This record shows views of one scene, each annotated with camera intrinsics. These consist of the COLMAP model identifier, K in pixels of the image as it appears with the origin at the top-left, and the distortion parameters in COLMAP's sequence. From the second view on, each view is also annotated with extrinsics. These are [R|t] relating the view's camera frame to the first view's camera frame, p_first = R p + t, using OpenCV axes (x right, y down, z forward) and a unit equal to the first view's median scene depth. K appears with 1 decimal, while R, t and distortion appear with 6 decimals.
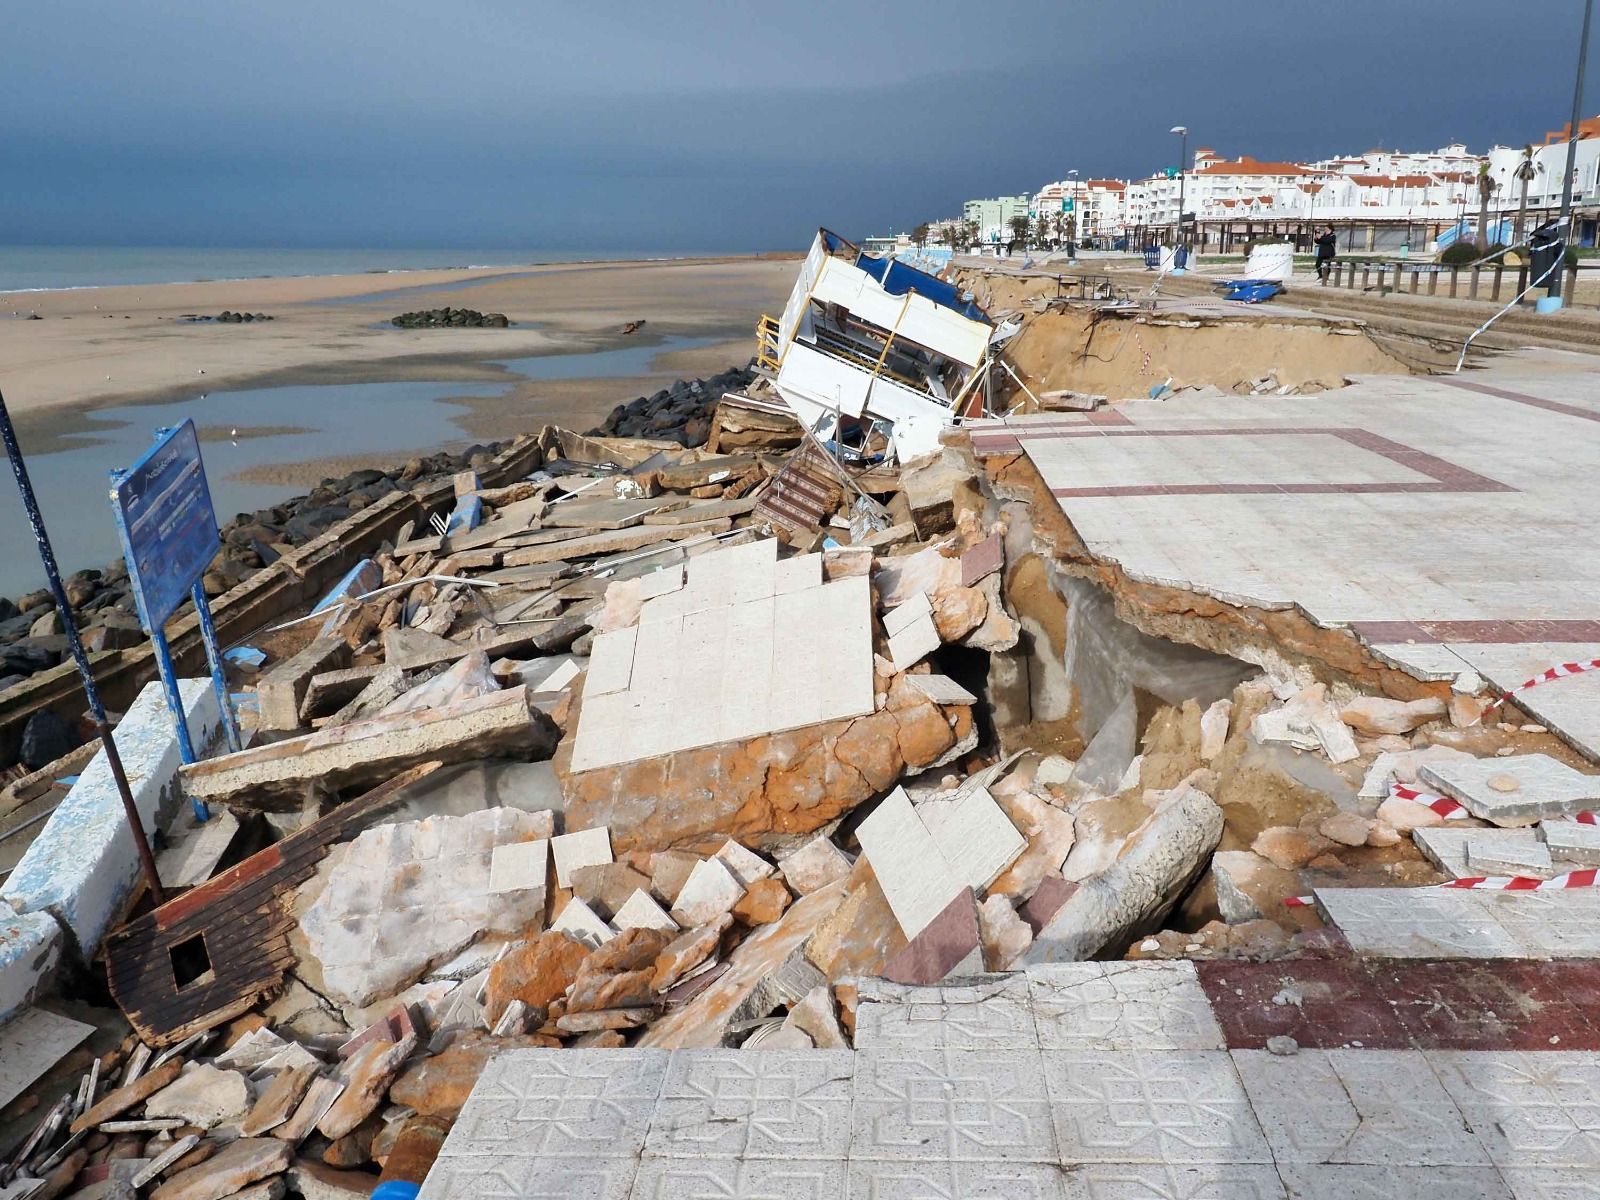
lens RADIAL K [[1457.3, 0, 800.0], [0, 1457.3, 600.0], [0, 0, 1]] dist [-0.012304, 0.004805]
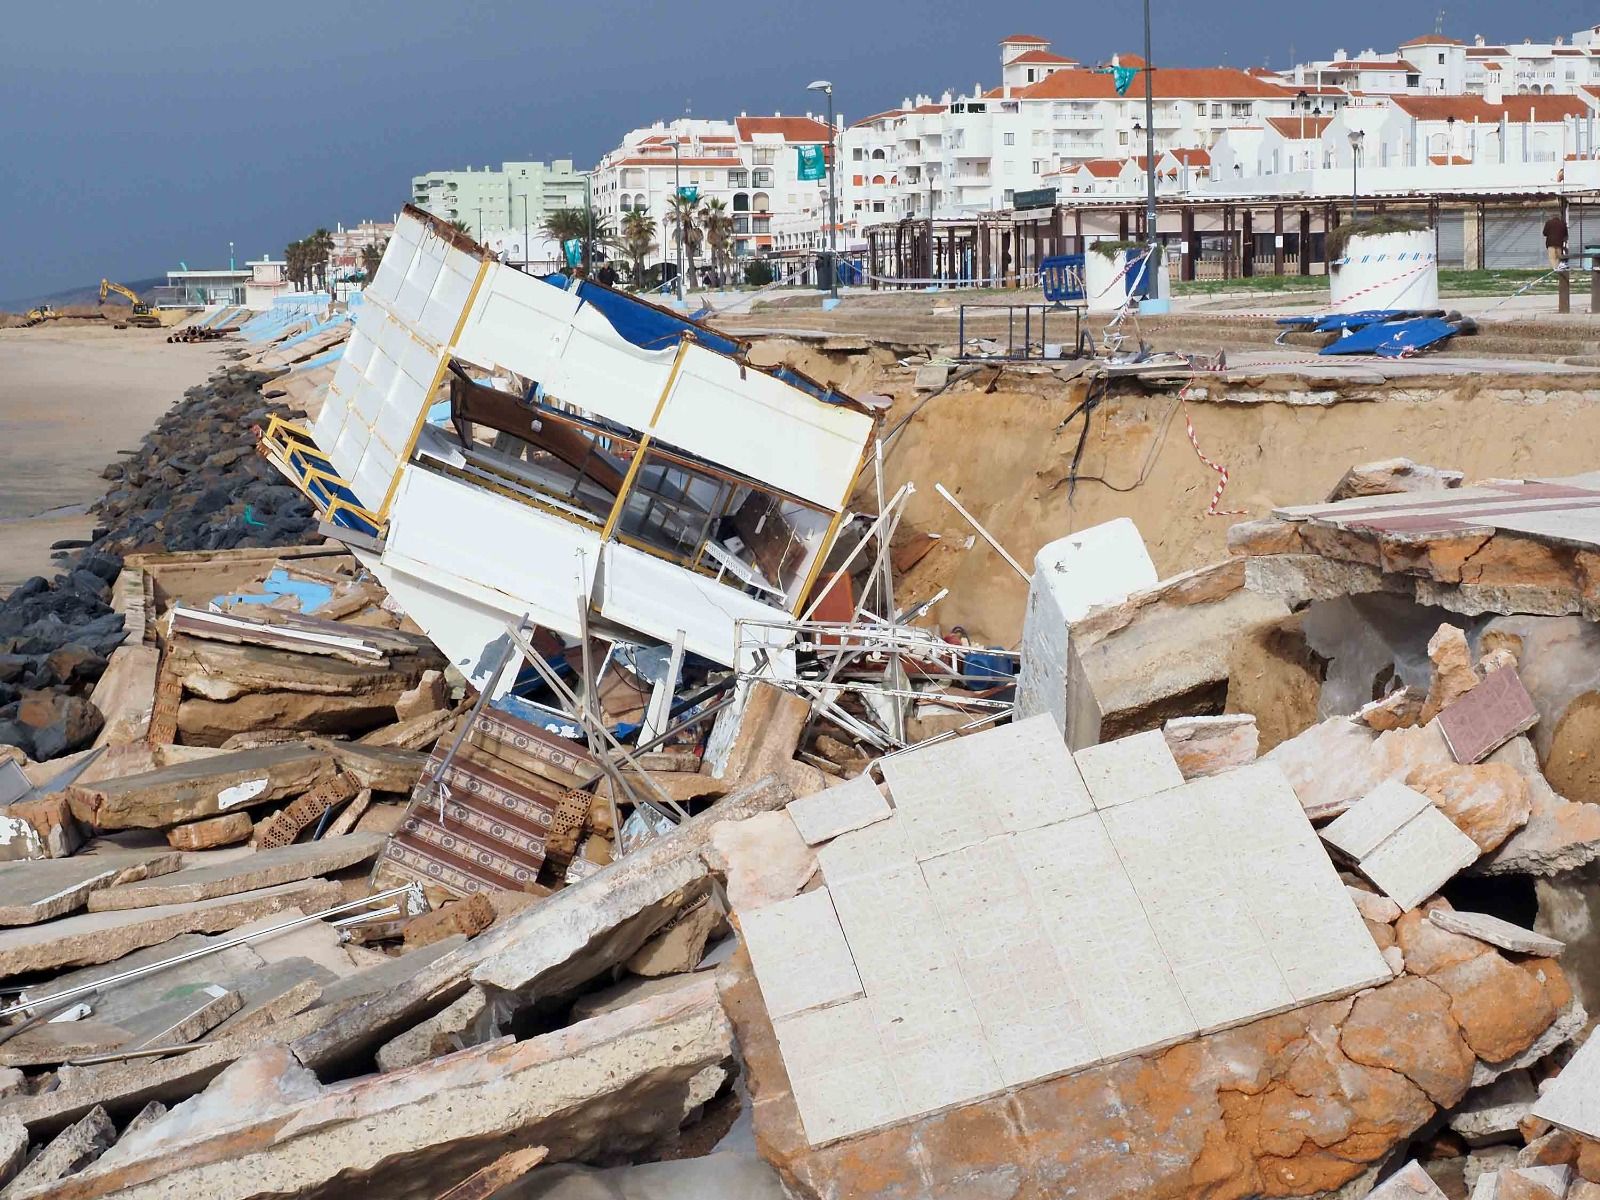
lens RADIAL K [[3955.0, 0, 829.1], [0, 3955.0, 599.4], [0, 0, 1]] dist [0.047292, 0.200665]
pose [[0.975621, -0.035717, 0.216538, -0.131212], [0.070016, 0.985764, -0.152865, 0.041893], [-0.207995, 0.164300, 0.964232, -0.111041]]
